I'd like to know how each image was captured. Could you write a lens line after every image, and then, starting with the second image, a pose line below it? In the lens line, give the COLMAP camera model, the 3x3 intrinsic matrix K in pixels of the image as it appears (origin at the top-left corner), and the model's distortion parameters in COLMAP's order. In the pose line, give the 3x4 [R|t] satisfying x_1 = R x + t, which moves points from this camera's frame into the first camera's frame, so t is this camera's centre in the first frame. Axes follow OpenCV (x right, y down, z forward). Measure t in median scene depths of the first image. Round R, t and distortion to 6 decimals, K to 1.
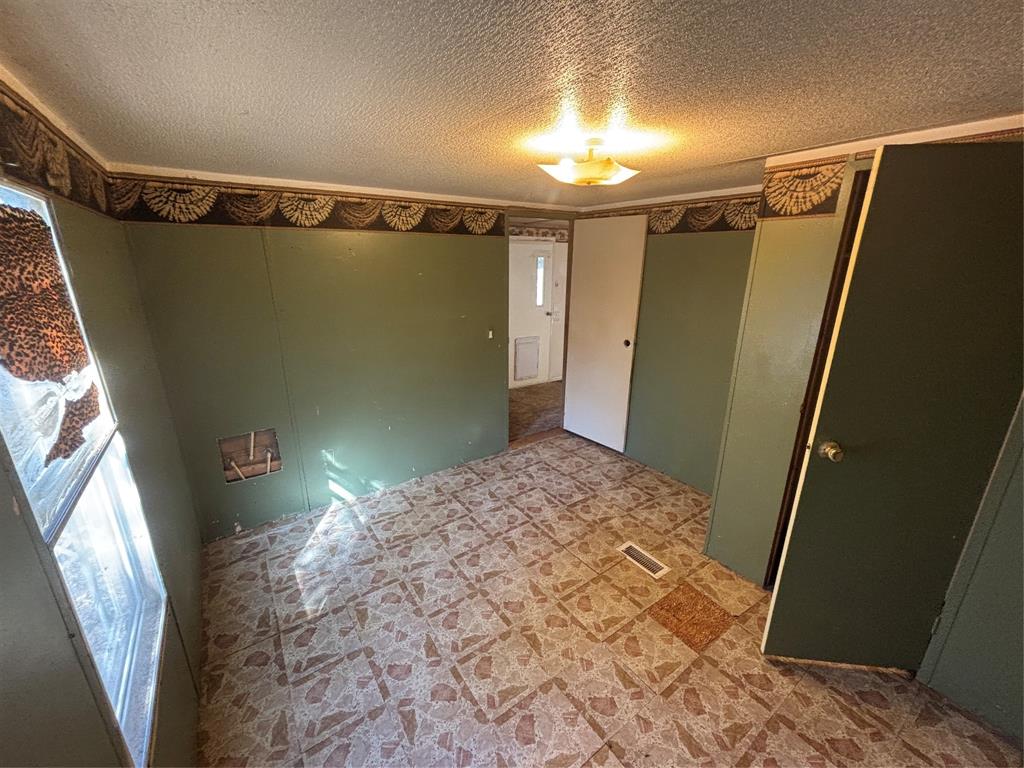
lens RADIAL K [[412.5, 0, 510.8], [0, 412.5, 385.2], [0, 0, 1]] dist [-0.000964, 0.001152]
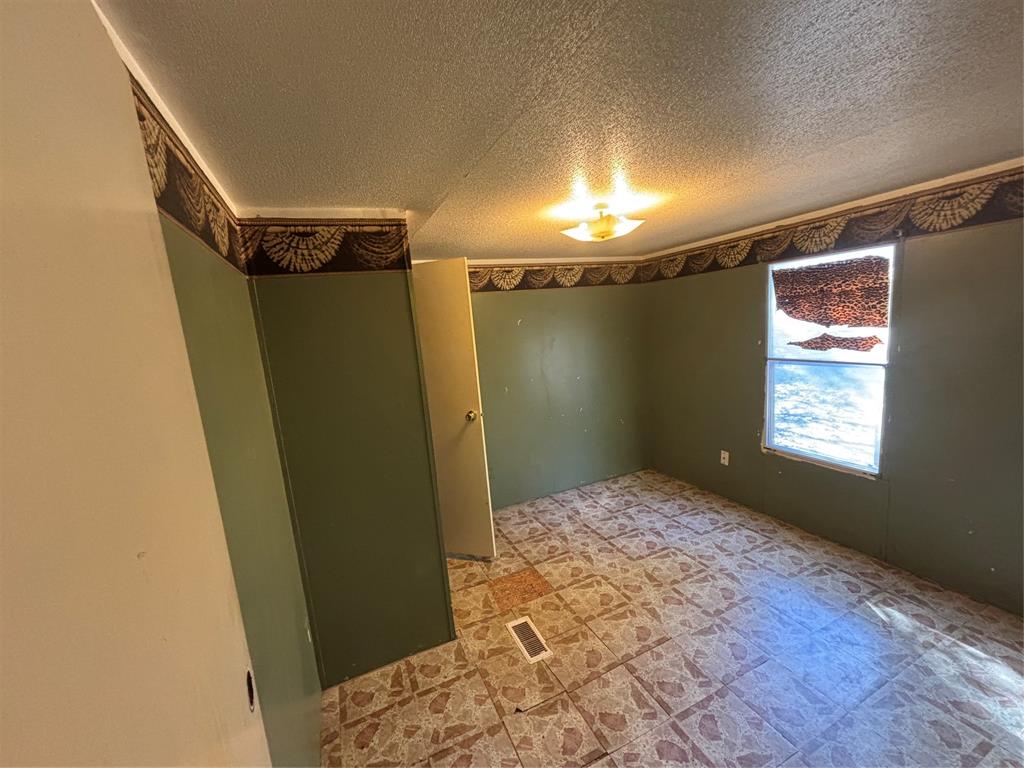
lens RADIAL K [[412.5, 0, 513.2], [0, 412.5, 387.5], [0, 0, 1]] dist [-0.000964, 0.001152]
pose [[-0.978682, 0.049799, 0.199252, 0.162895], [0.133523, 0.891431, 0.433039, -0.463058], [-0.156055, 0.450413, -0.879077, 1.648970]]
